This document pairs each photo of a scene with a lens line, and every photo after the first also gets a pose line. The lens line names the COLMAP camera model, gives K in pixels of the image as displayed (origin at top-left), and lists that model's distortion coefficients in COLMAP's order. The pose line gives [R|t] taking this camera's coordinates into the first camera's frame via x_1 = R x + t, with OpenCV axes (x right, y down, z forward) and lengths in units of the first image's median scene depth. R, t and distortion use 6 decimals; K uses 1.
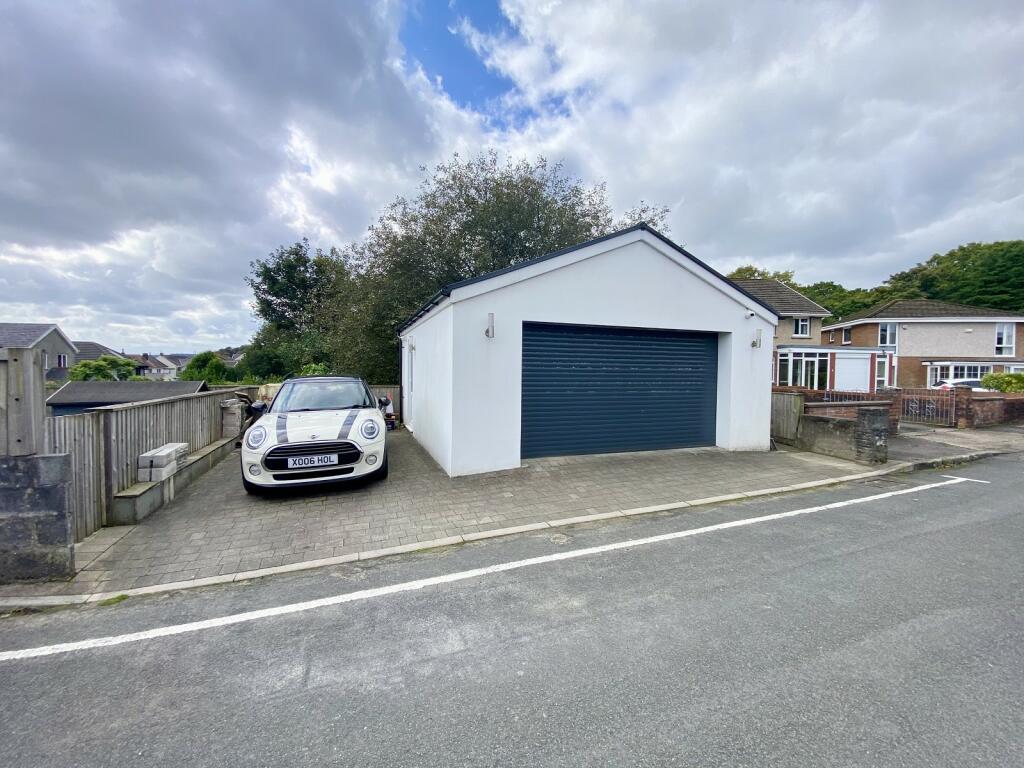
lens RADIAL K [[417.3, 0, 506.7], [0, 417.3, 386.1], [0, 0, 1]] dist [0.025813, -0.021487]
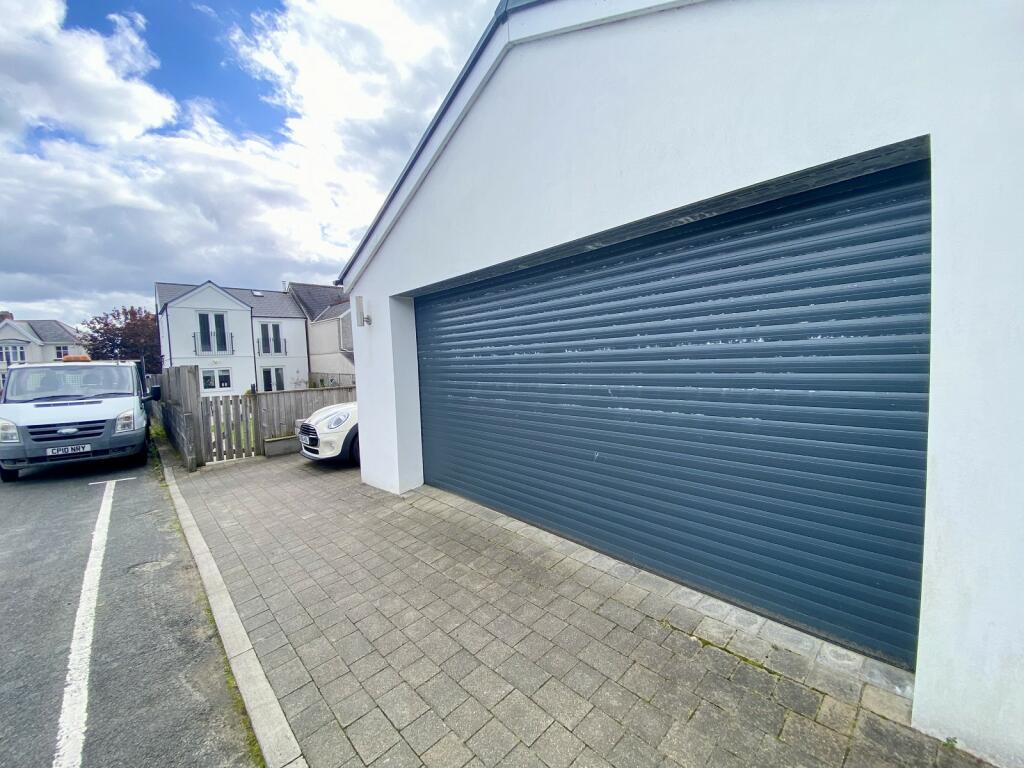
lens RADIAL K [[417.3, 0, 506.7], [0, 417.3, 386.1], [0, 0, 1]] dist [0.025813, -0.021487]
pose [[0.342824, 0.038505, -0.938610, 1.089739], [0.013722, 0.998848, 0.045988, -0.044854], [0.939299, -0.028645, 0.341901, 1.273291]]
